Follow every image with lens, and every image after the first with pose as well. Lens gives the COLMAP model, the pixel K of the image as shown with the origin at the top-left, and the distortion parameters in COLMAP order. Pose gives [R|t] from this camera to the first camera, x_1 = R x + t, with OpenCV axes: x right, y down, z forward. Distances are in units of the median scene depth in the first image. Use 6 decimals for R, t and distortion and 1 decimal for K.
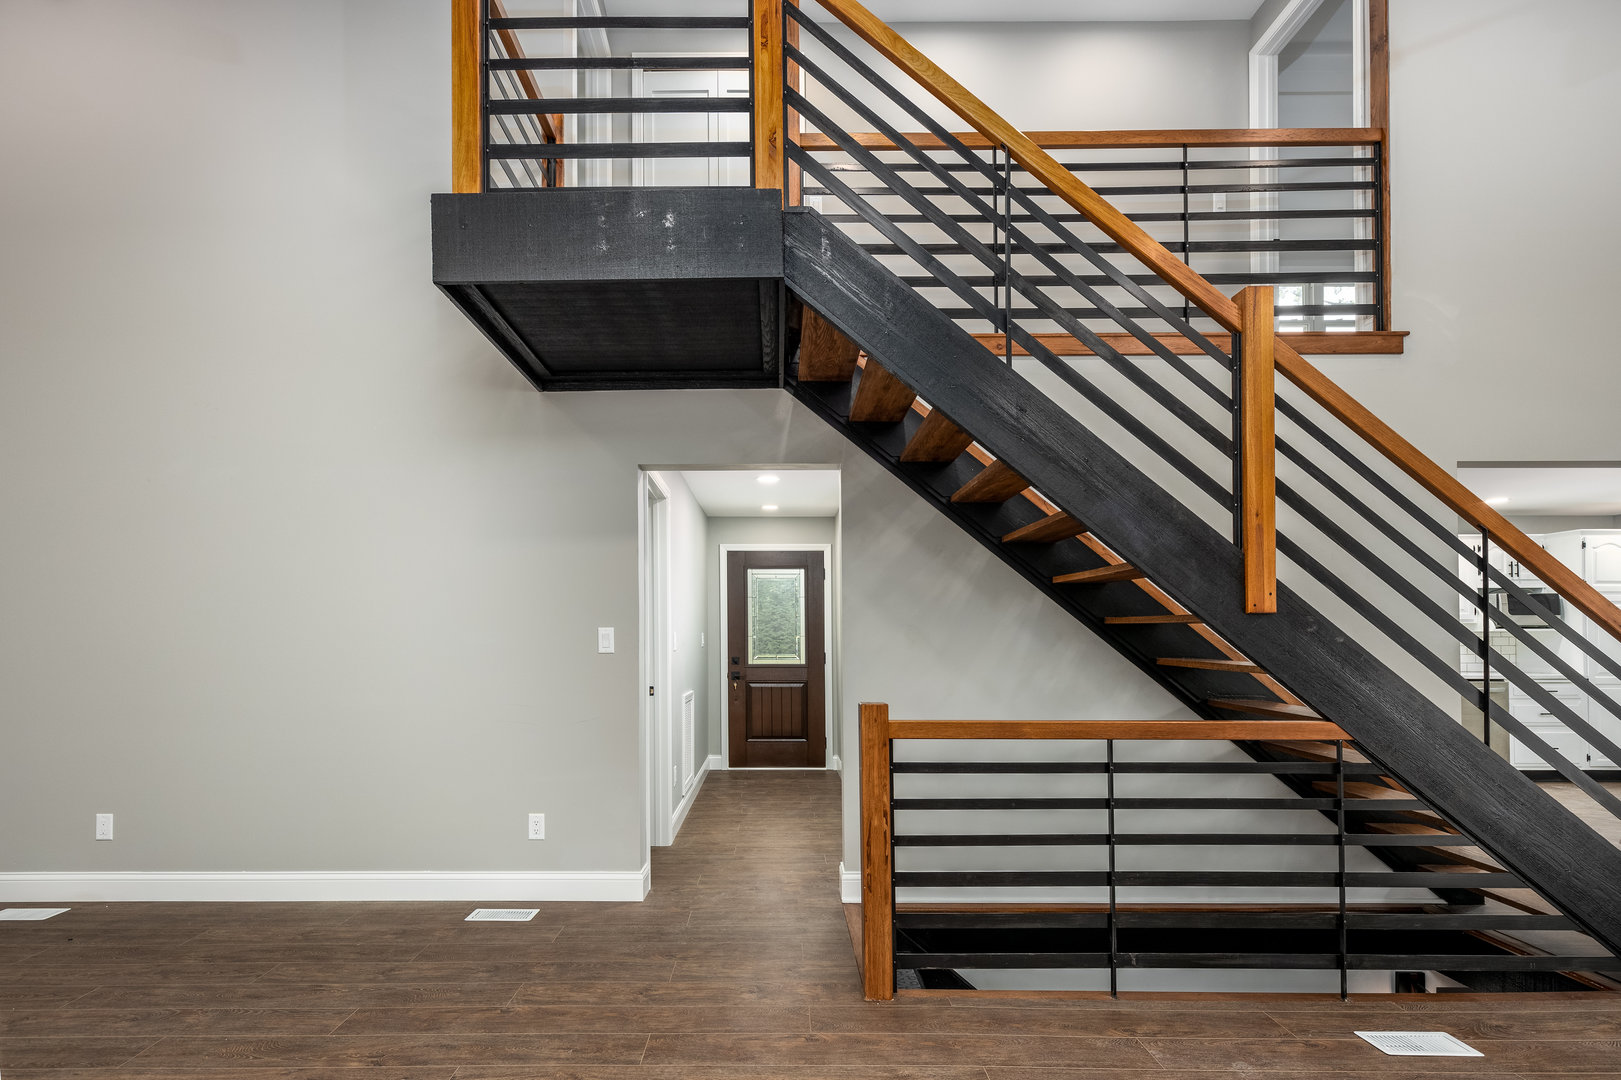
lens RADIAL K [[788.5, 0, 807.8], [0, 788.5, 631.6], [0, 0, 1]] dist [0.005082, 0.000104]
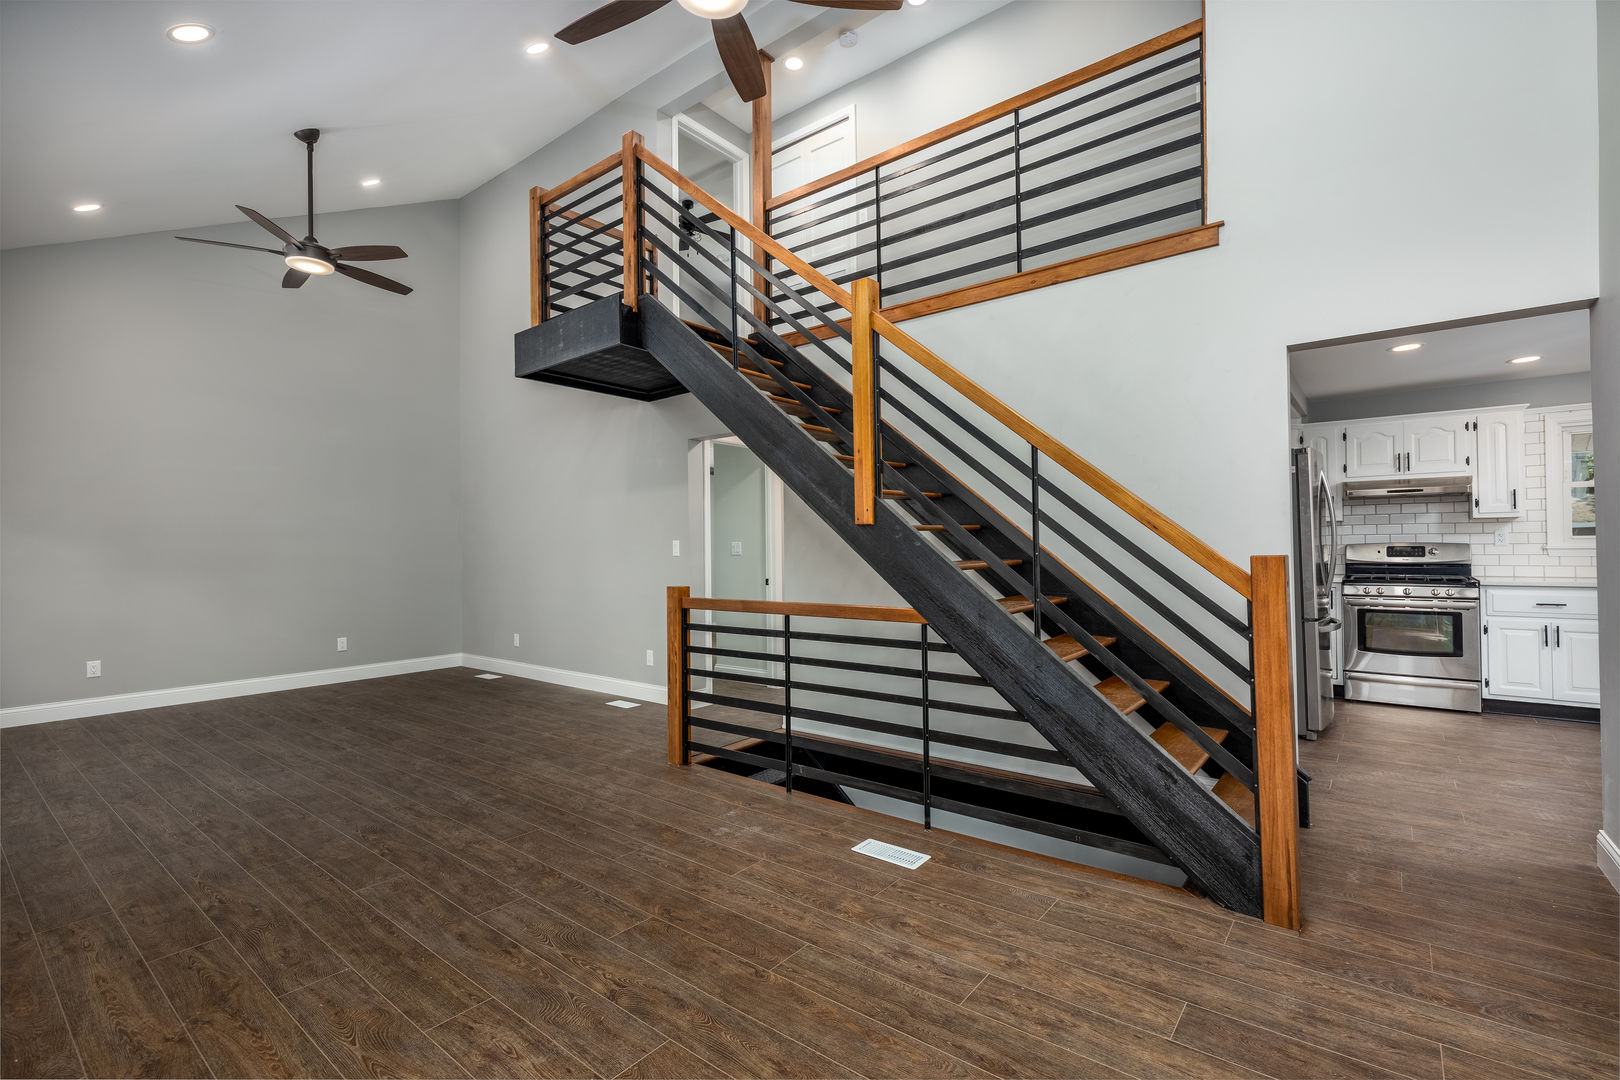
lens RADIAL K [[721.0, 0, 810.0], [0, 721.0, 540.0], [0, 0, 1]] dist [-0.001502, -0.000590]
pose [[0.786537, -0.016298, -0.617328, 1.206468], [0.019276, 0.999813, -0.001837, 0.002467], [0.617242, -0.010455, 0.786704, -0.010742]]
